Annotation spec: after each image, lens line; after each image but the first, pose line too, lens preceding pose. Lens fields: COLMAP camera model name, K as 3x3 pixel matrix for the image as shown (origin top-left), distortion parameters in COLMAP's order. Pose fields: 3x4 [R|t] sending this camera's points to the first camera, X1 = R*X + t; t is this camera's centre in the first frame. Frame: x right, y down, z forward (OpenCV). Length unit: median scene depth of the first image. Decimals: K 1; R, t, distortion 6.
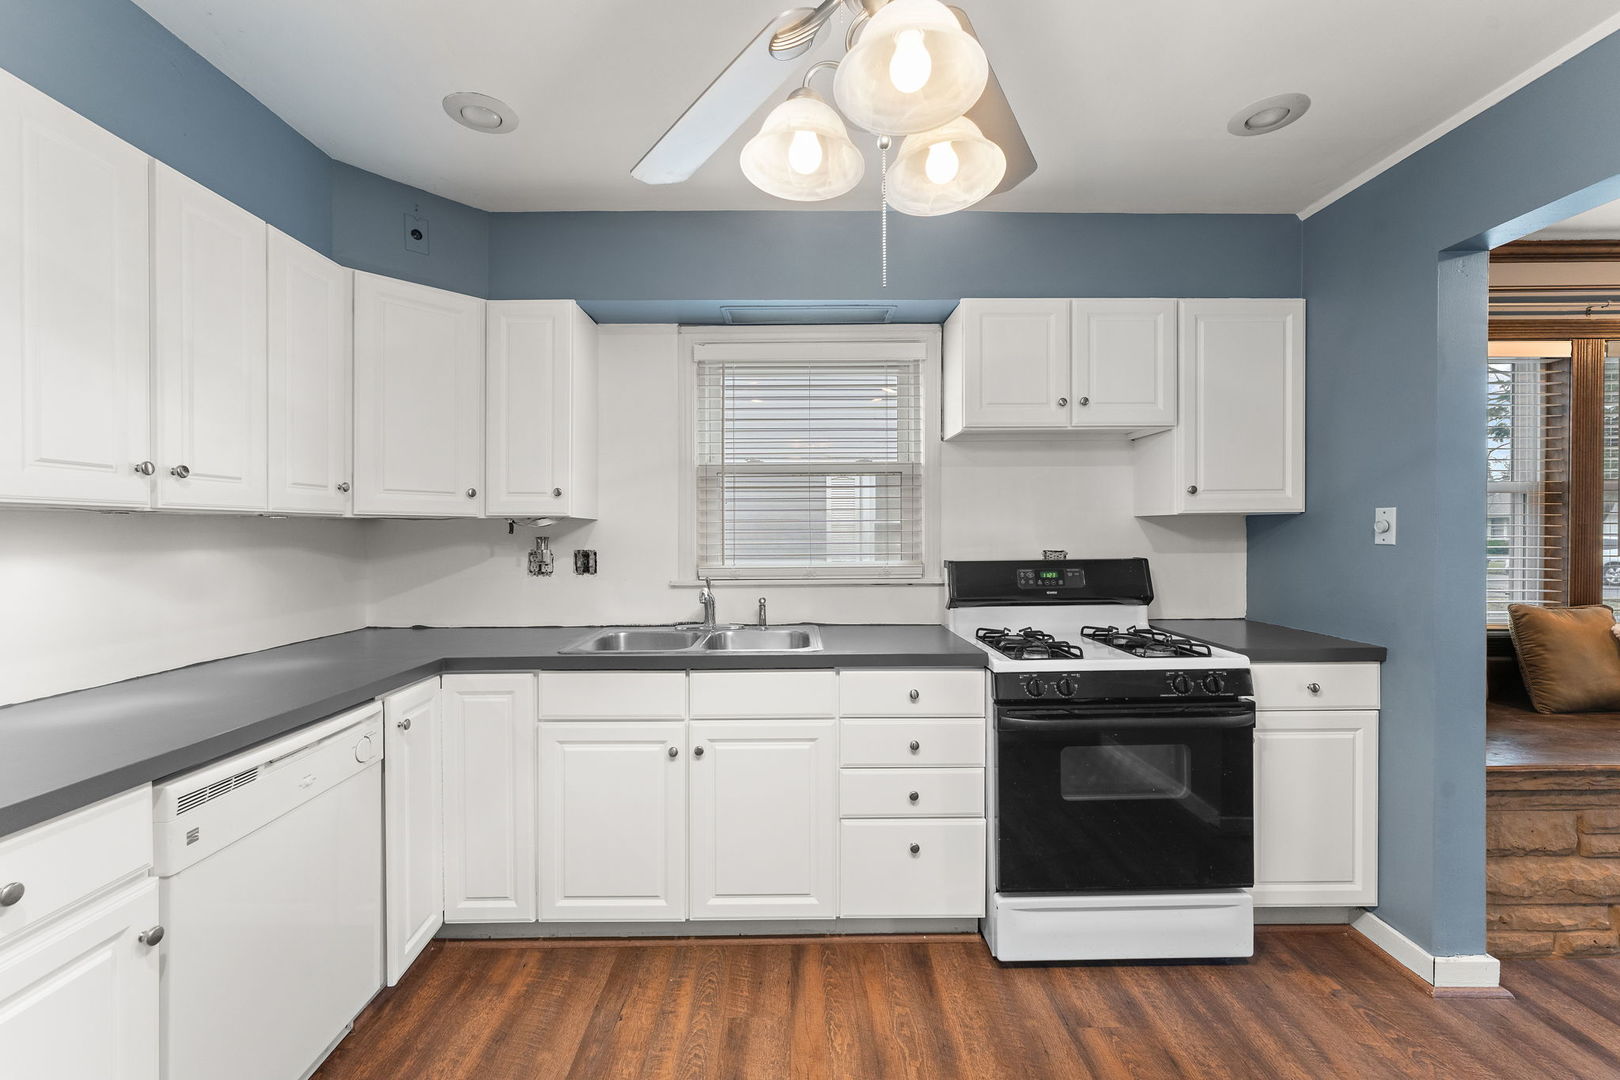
lens RADIAL K [[665.8, 0, 796.1], [0, 665.8, 545.9], [0, 0, 1]] dist [0.001813, -0.000576]
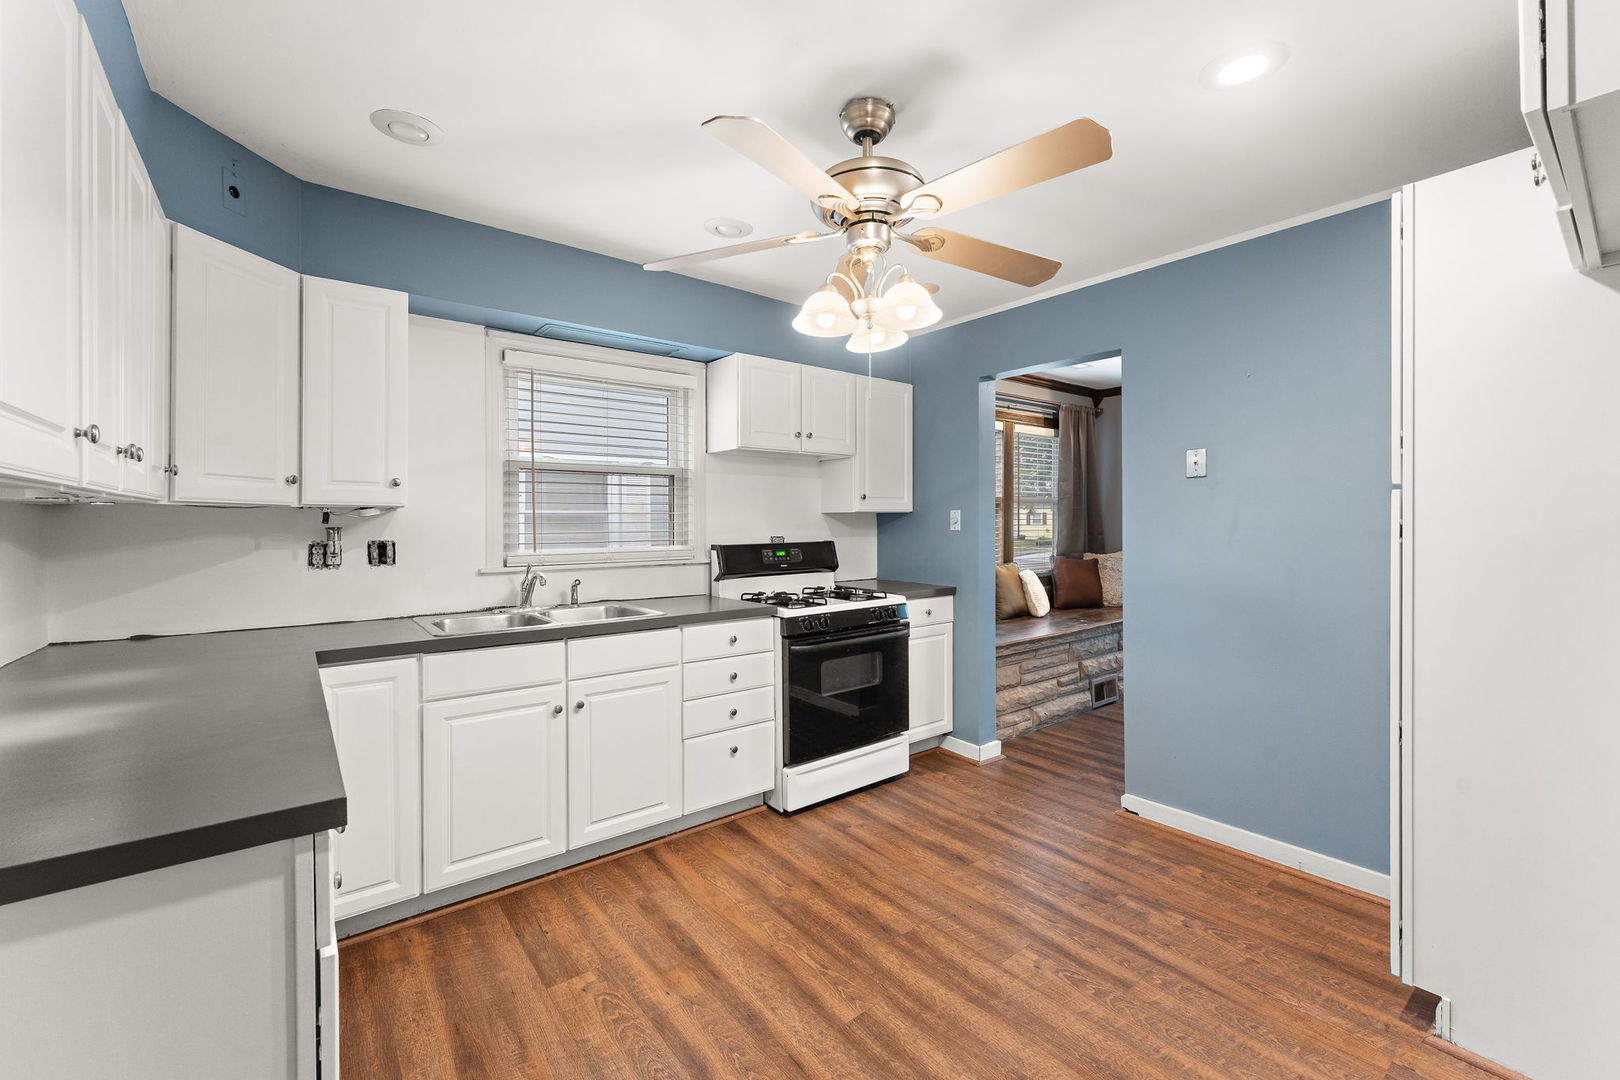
lens RADIAL K [[665.8, 0, 806.1], [0, 665.8, 537.2], [0, 0, 1]] dist [0.001813, -0.000576]
pose [[0.795454, -0.010549, 0.605922, -0.537640], [0.010346, 0.999939, 0.003826, 0.005074], [-0.605926, 0.003226, 0.795515, -0.199755]]
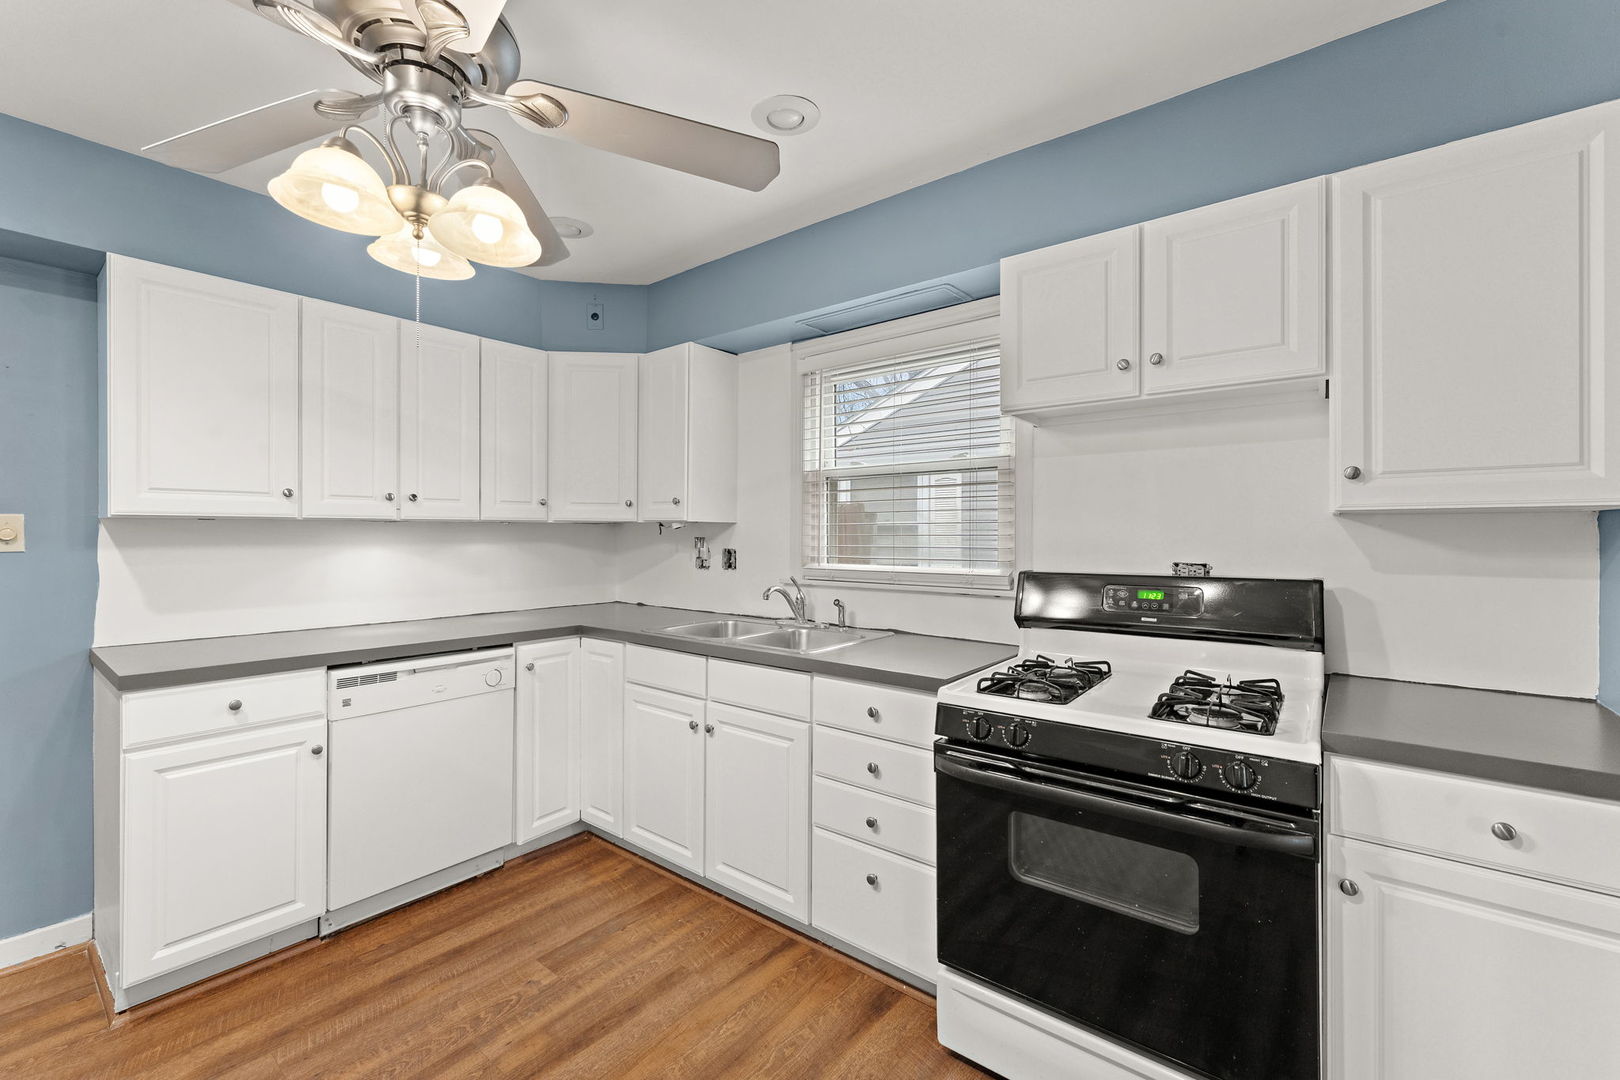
lens RADIAL K [[665.8, 0, 791.1], [0, 665.8, 540.2], [0, 0, 1]] dist [0.001813, -0.000576]
pose [[0.774920, 0.013304, -0.631919, 0.661129], [-0.017785, 0.999842, -0.000760, -0.012680], [0.631809, 0.011827, 0.775034, 0.206939]]
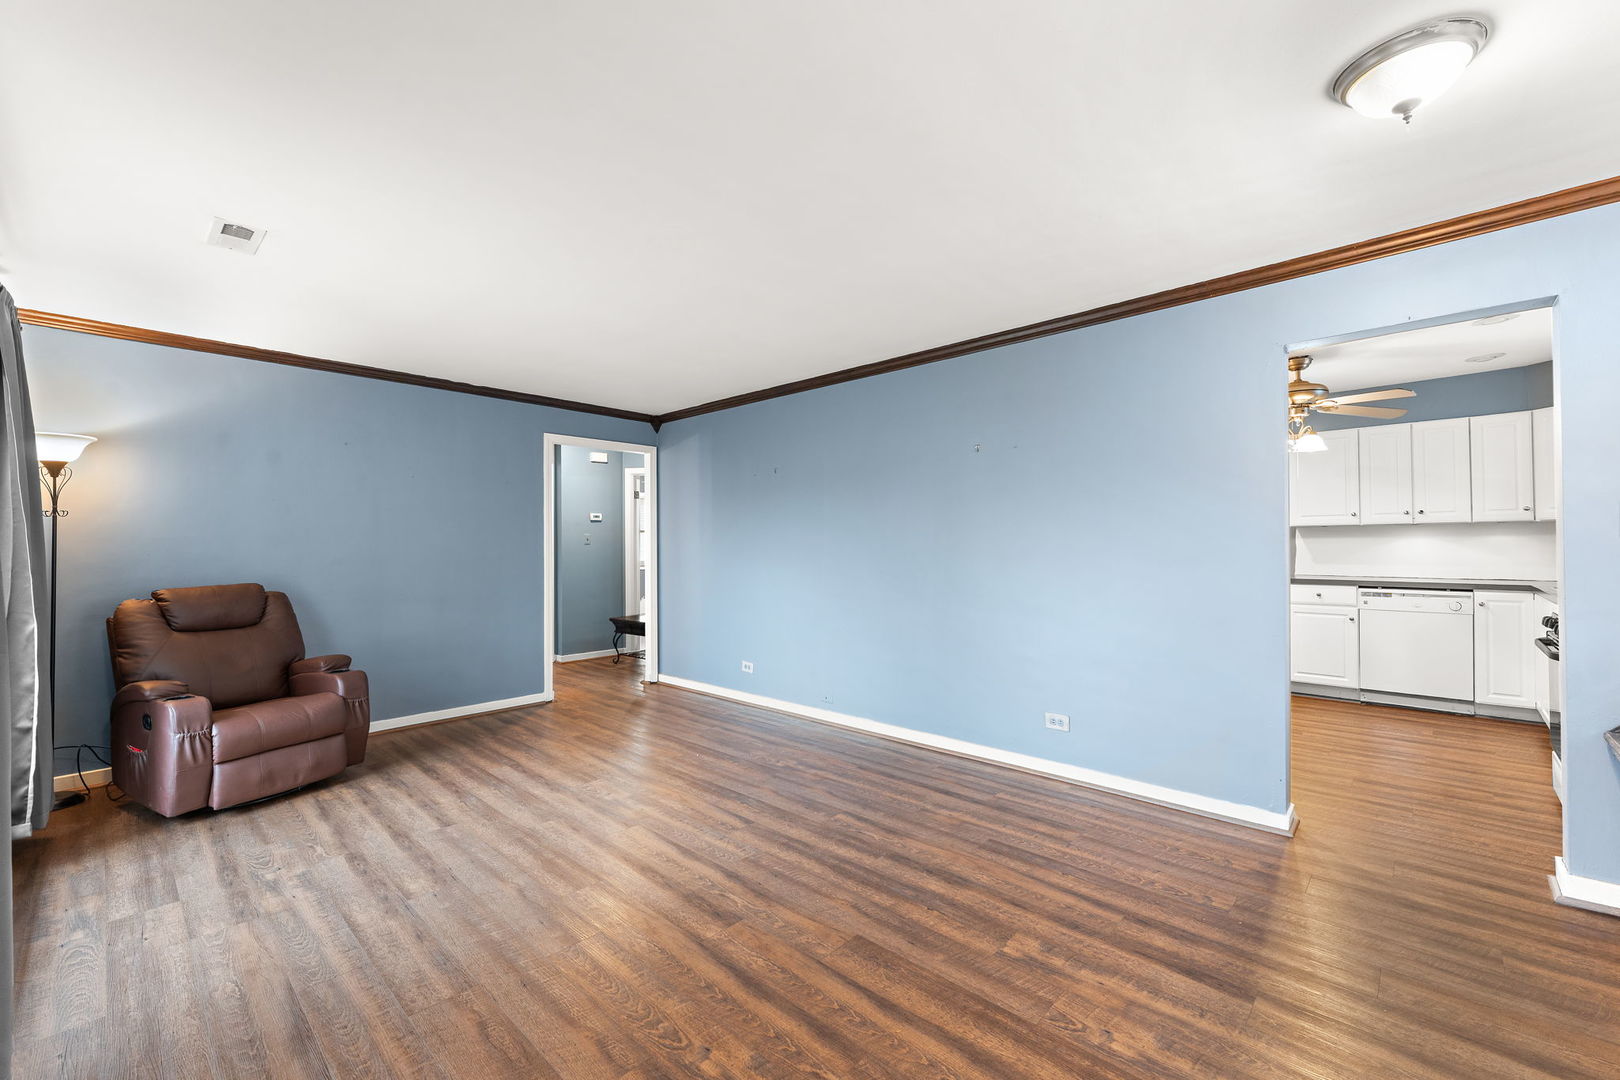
lens RADIAL K [[665.8, 0, 813.2], [0, 665.8, 535.9], [0, 0, 1]] dist [0.001813, -0.000576]
pose [[-0.687402, 0.006086, -0.726252, 2.640646], [0.002987, 0.999980, 0.005553, -0.013068], [0.726271, 0.001648, -0.687406, 0.782194]]
